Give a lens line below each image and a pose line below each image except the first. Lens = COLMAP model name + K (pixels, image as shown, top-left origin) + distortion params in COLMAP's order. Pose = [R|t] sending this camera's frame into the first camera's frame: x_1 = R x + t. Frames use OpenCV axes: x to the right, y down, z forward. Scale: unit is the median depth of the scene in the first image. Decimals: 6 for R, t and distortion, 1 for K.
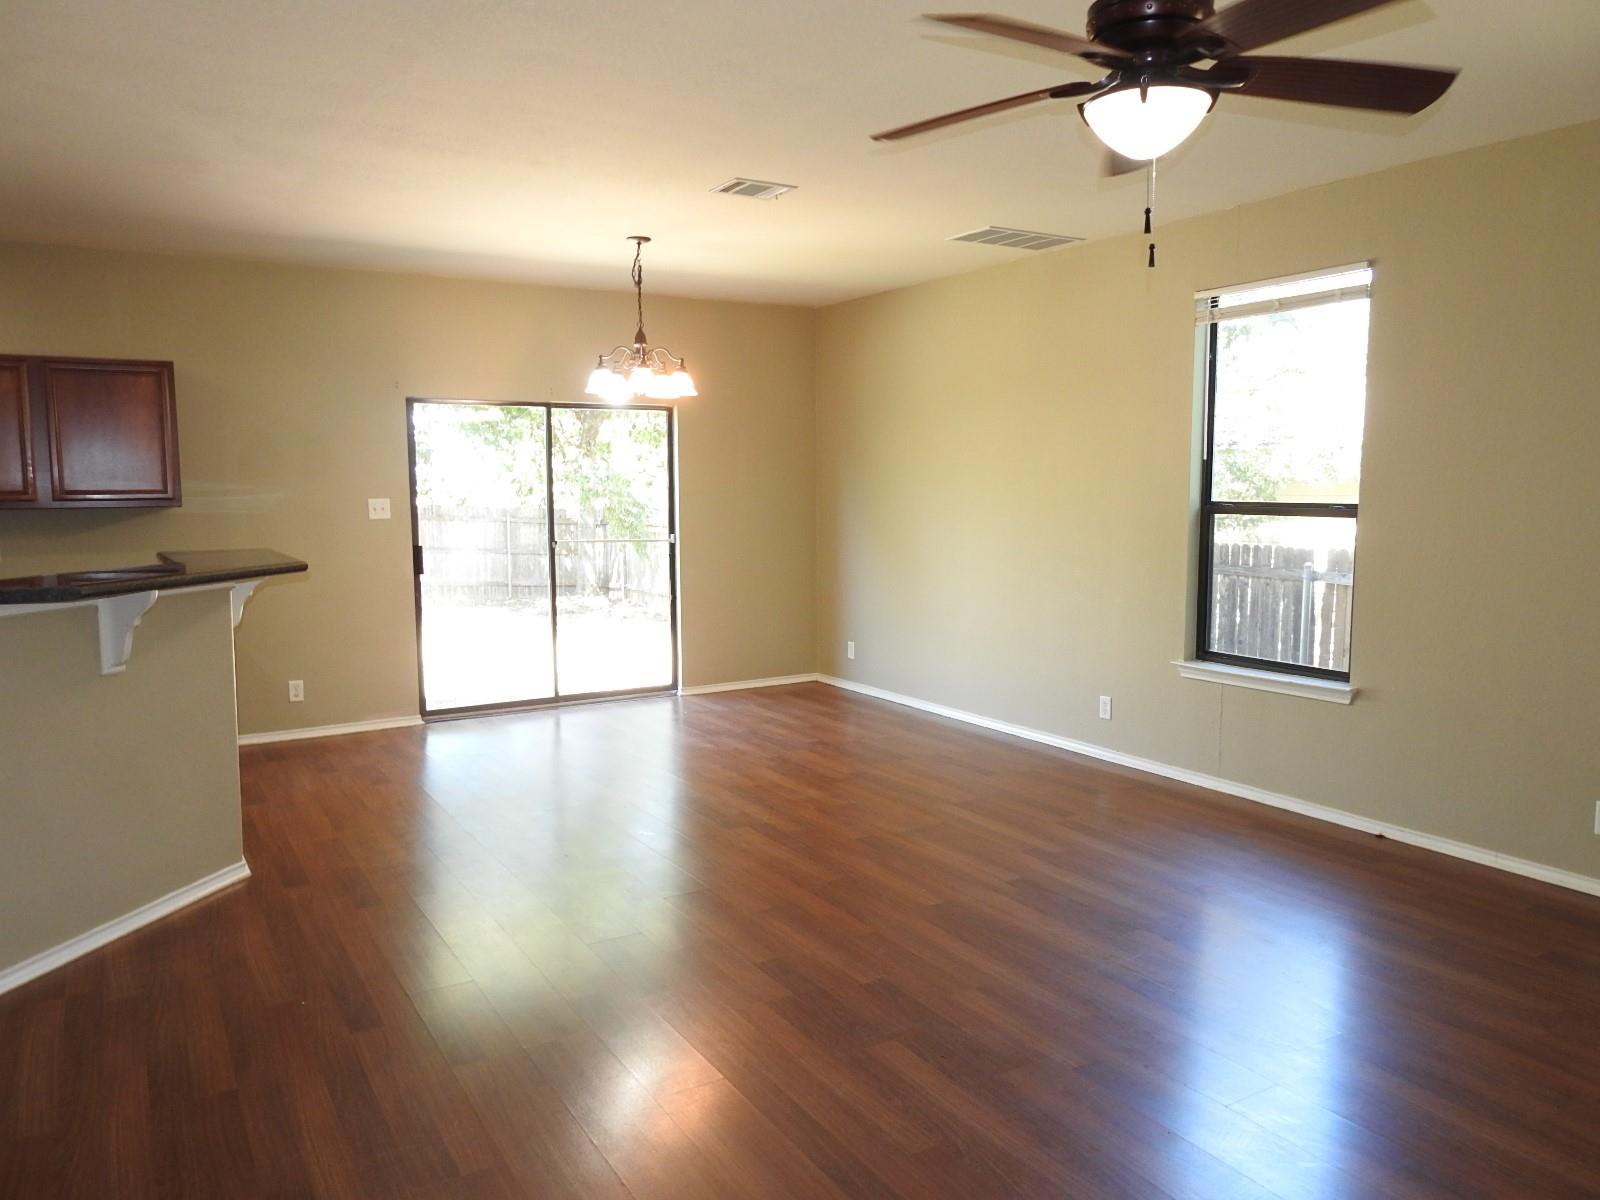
lens RADIAL K [[1144.5, 0, 801.1], [0, 1144.5, 595.3], [0, 0, 1]] dist [-0.007698, -0.008181]
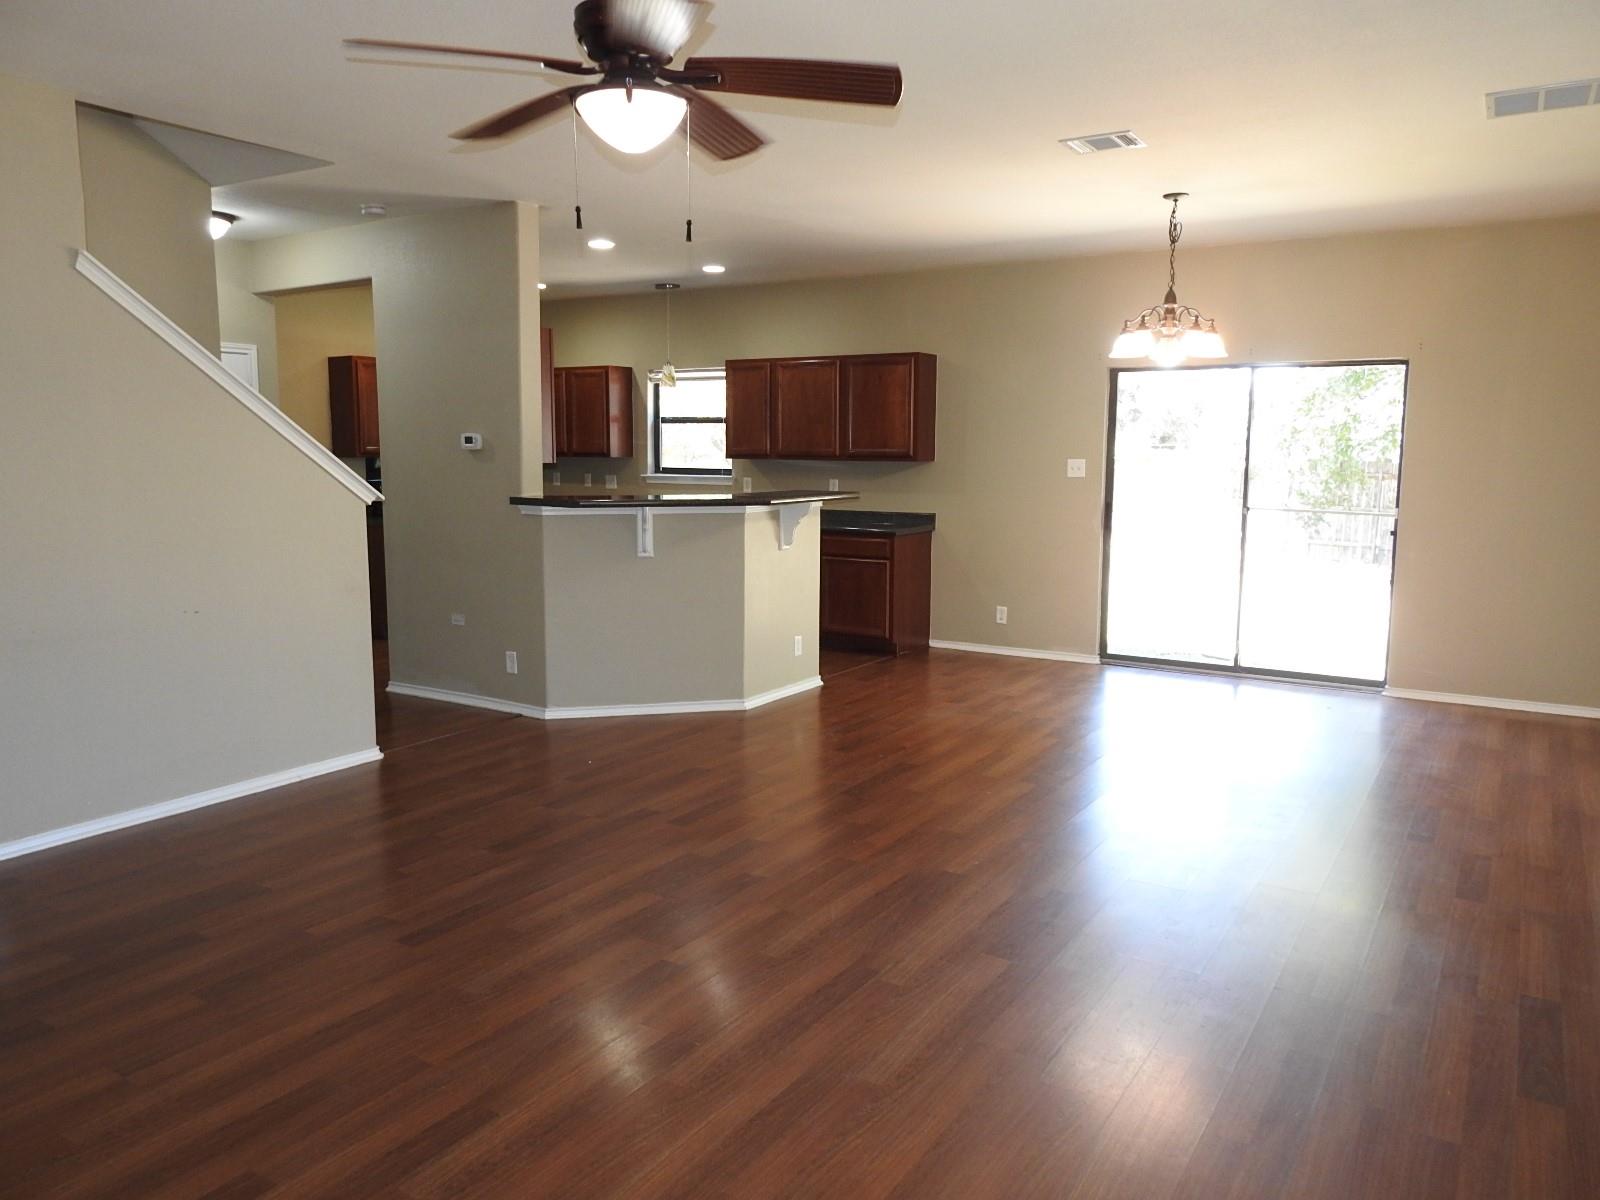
lens RADIAL K [[1144.5, 0, 807.0], [0, 1144.5, 602.5], [0, 0, 1]] dist [-0.007698, -0.008181]
pose [[0.443066, 0.130061, -0.887005, 0.614506], [-0.096910, 0.990571, 0.096839, -0.031205], [0.891236, 0.043053, 0.451492, 0.289474]]
